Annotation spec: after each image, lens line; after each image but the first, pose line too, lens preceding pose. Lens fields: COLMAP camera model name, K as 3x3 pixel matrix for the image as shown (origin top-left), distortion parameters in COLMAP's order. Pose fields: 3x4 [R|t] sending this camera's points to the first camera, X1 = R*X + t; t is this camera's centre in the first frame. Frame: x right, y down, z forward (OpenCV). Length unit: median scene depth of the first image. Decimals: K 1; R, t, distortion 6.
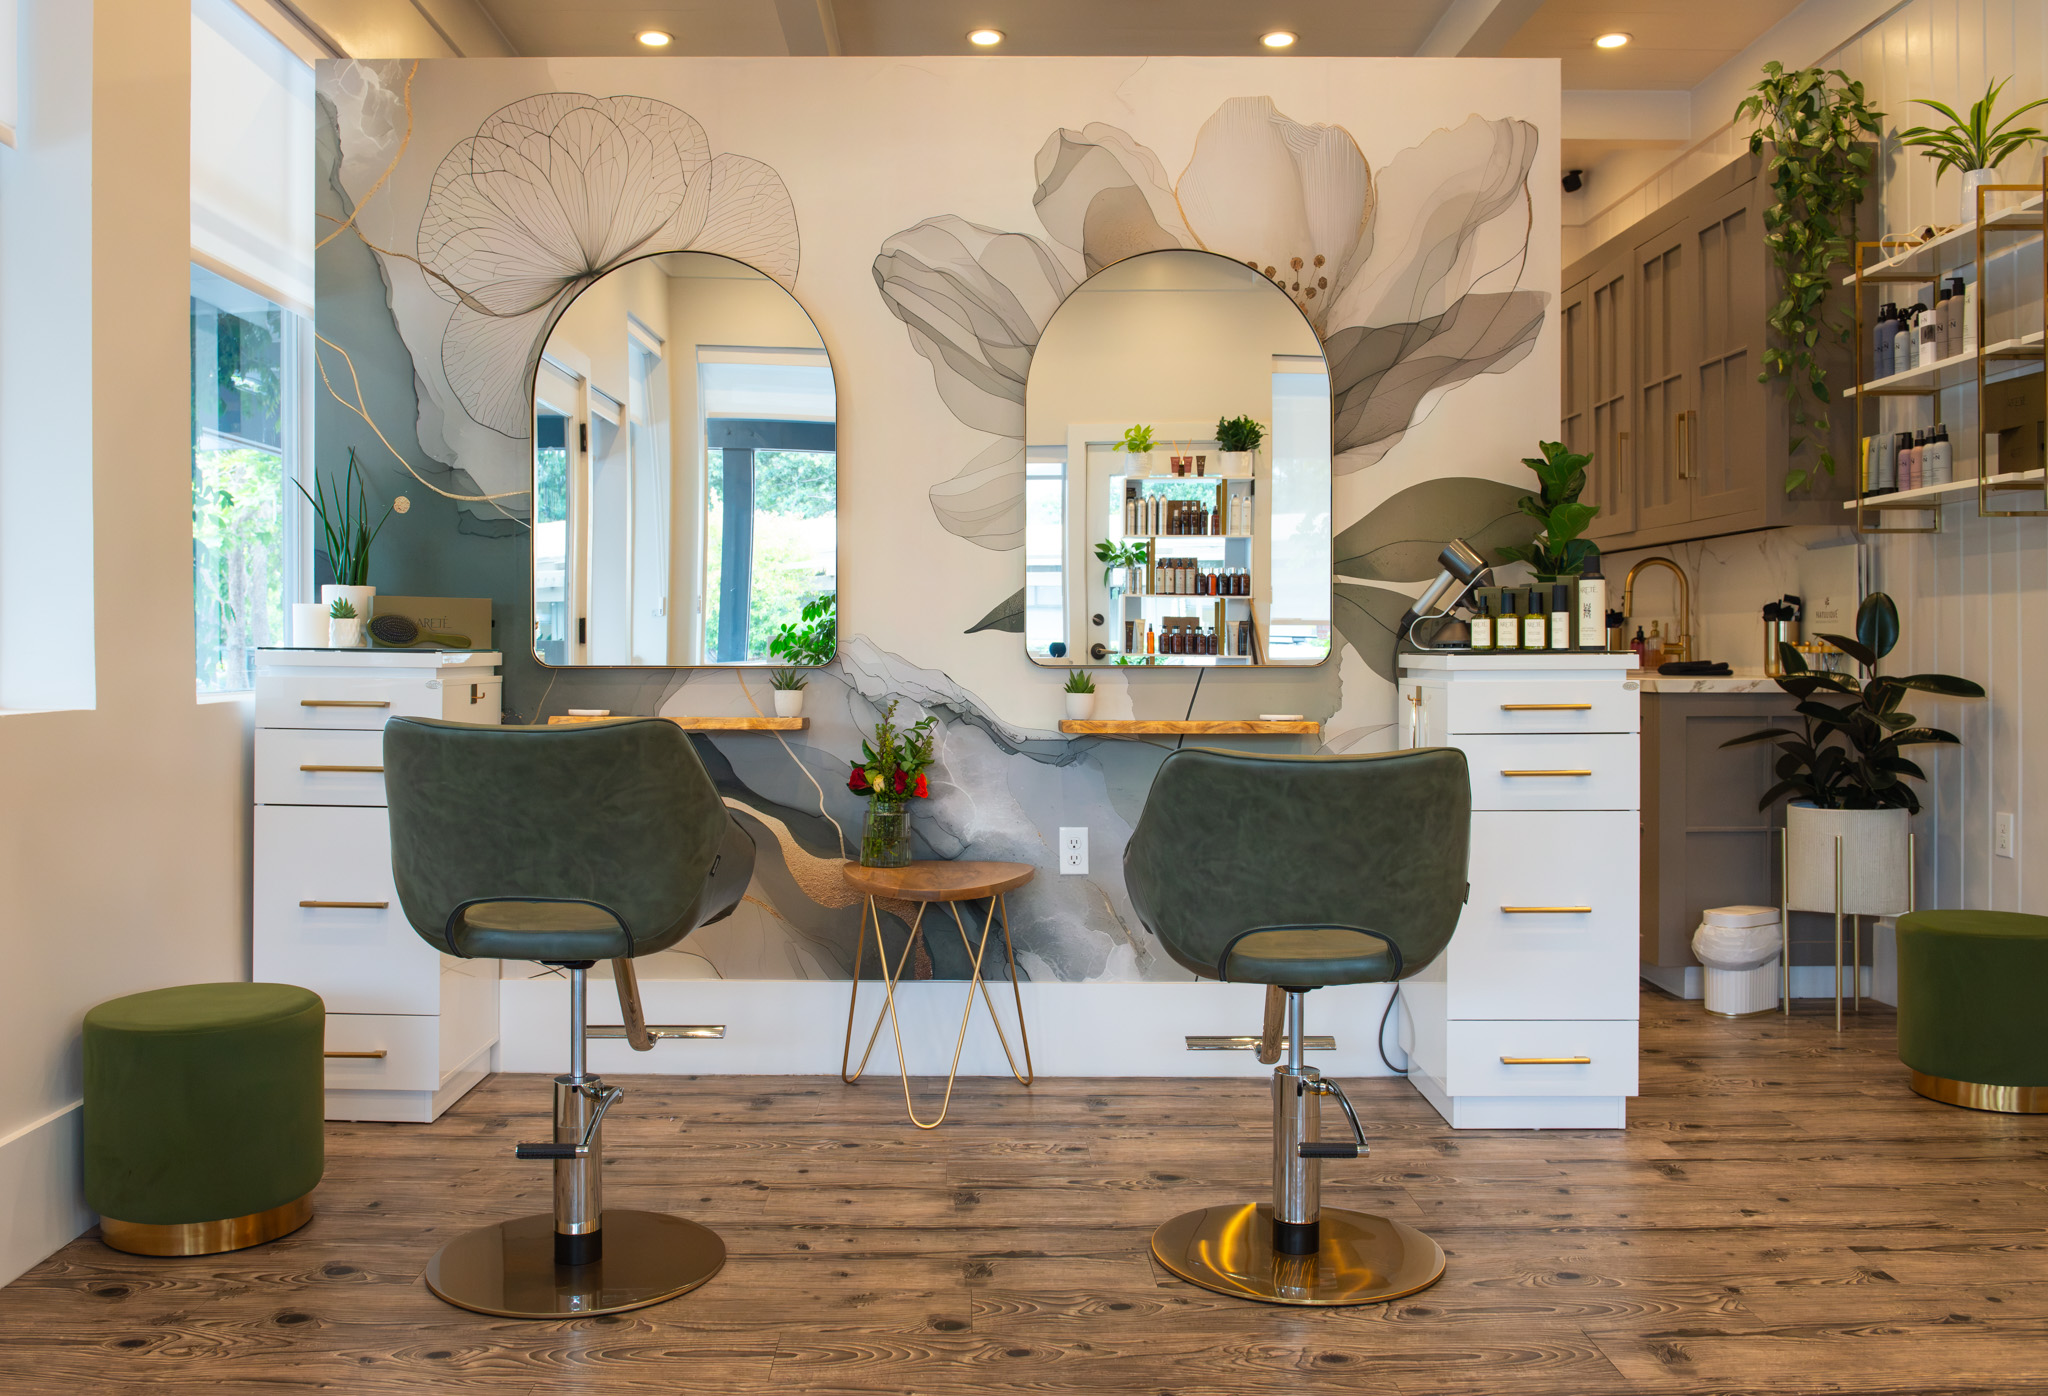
lens RADIAL K [[1740.5, 0, 1021.1], [0, 1740.5, 648.7], [0, 0, 1]] dist [-0.024599, -0.006645]
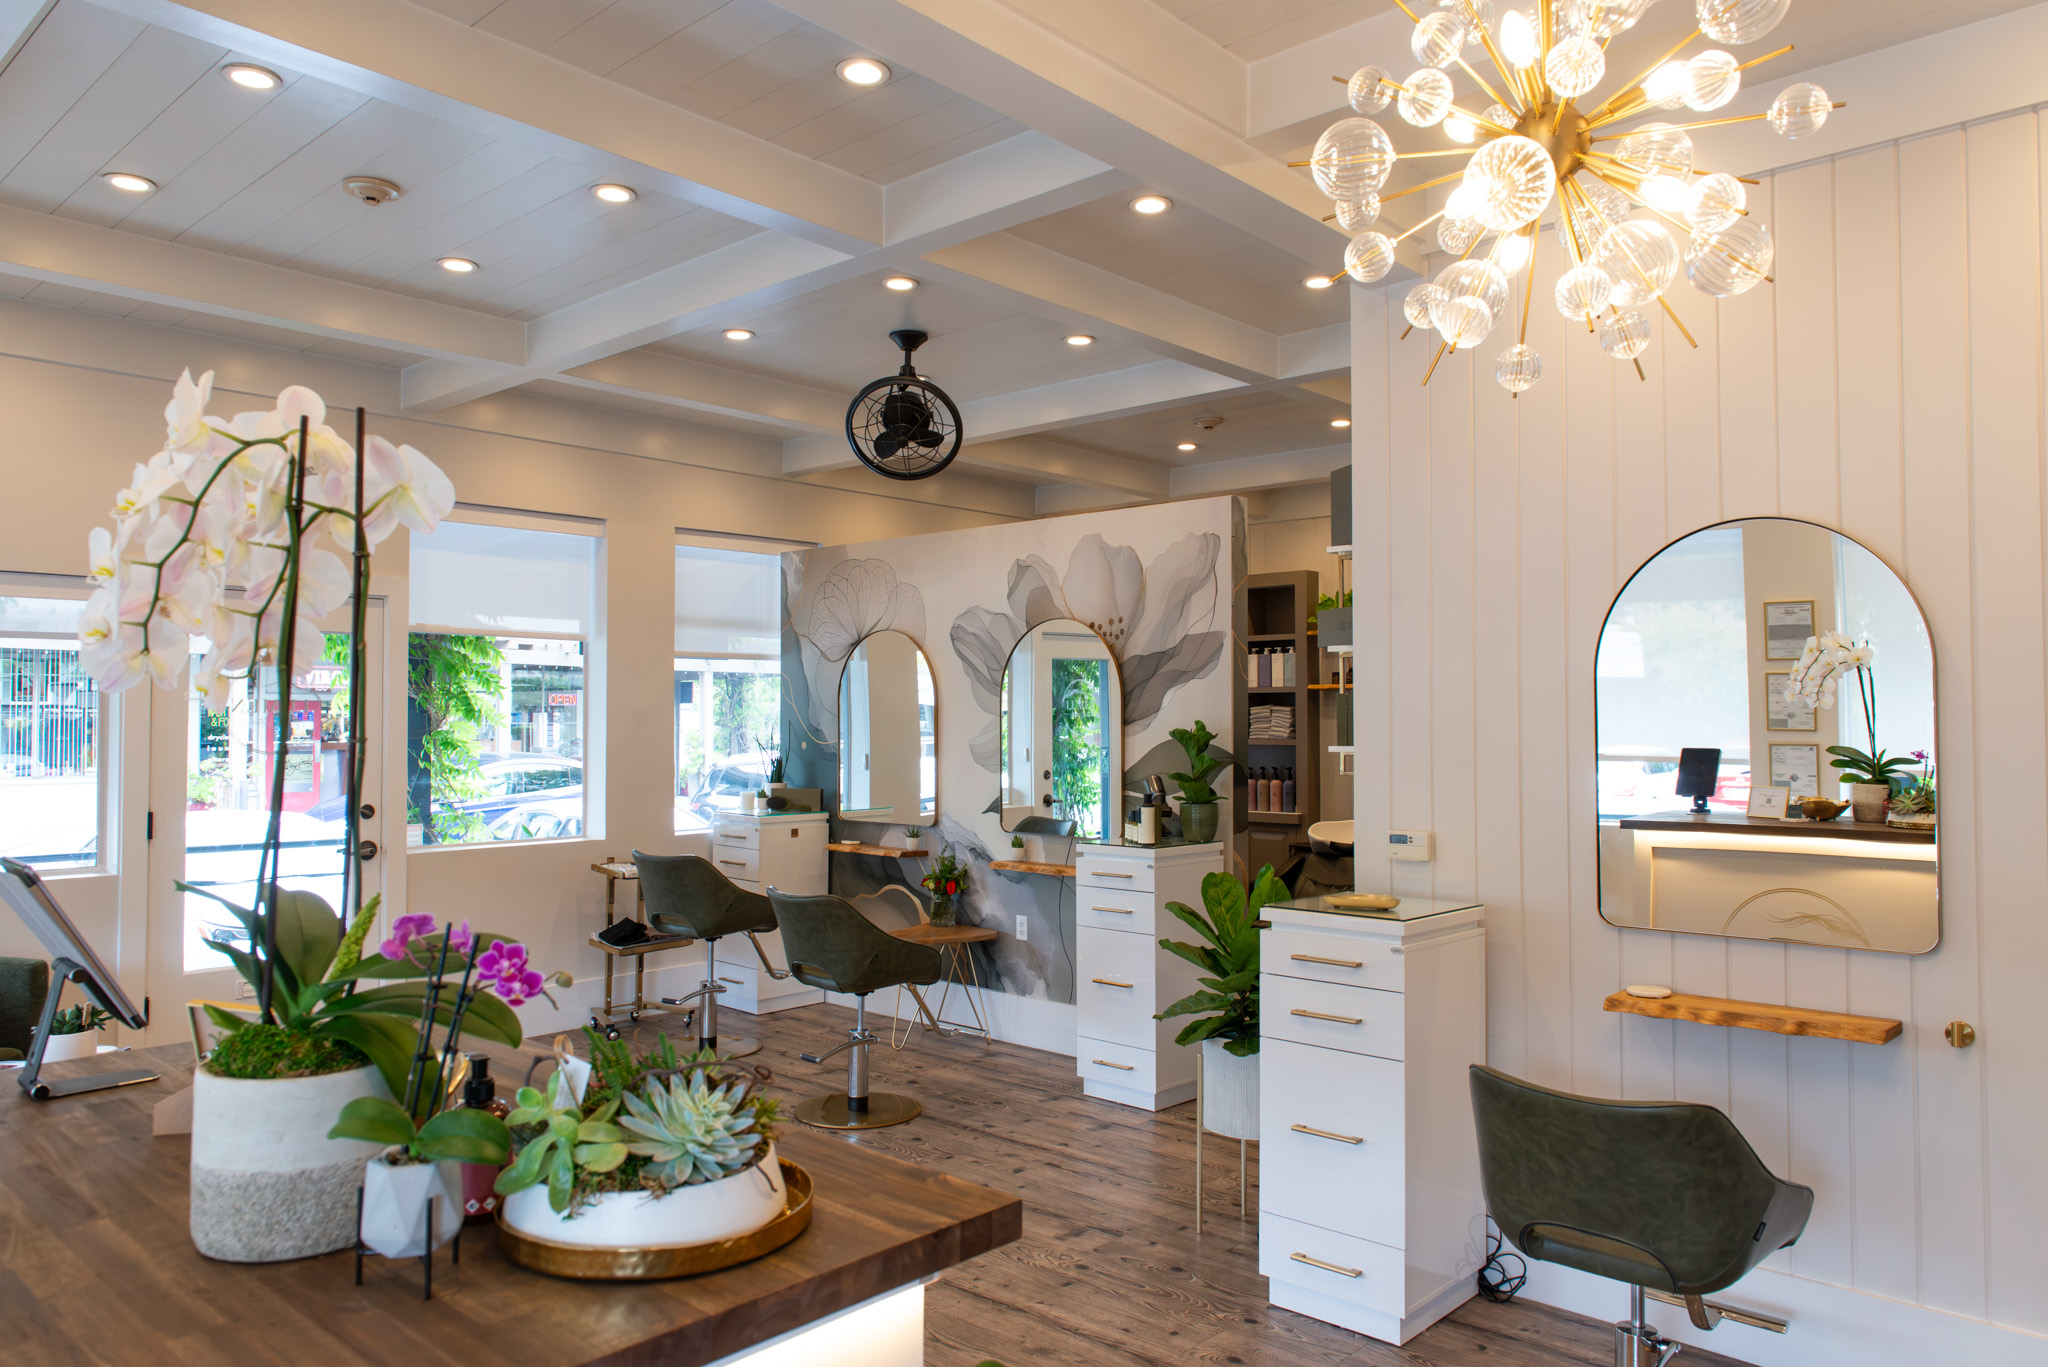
lens RADIAL K [[1392.2, 0, 1024.0], [0, 1392.2, 683.5], [0, 0, 1]] dist [0.005088, 0.004566]
pose [[0.739163, -0.016339, -0.673329, 1.088805], [-0.004608, 0.999560, -0.029314, -0.112058], [0.673511, 0.024771, 0.738762, -0.157782]]
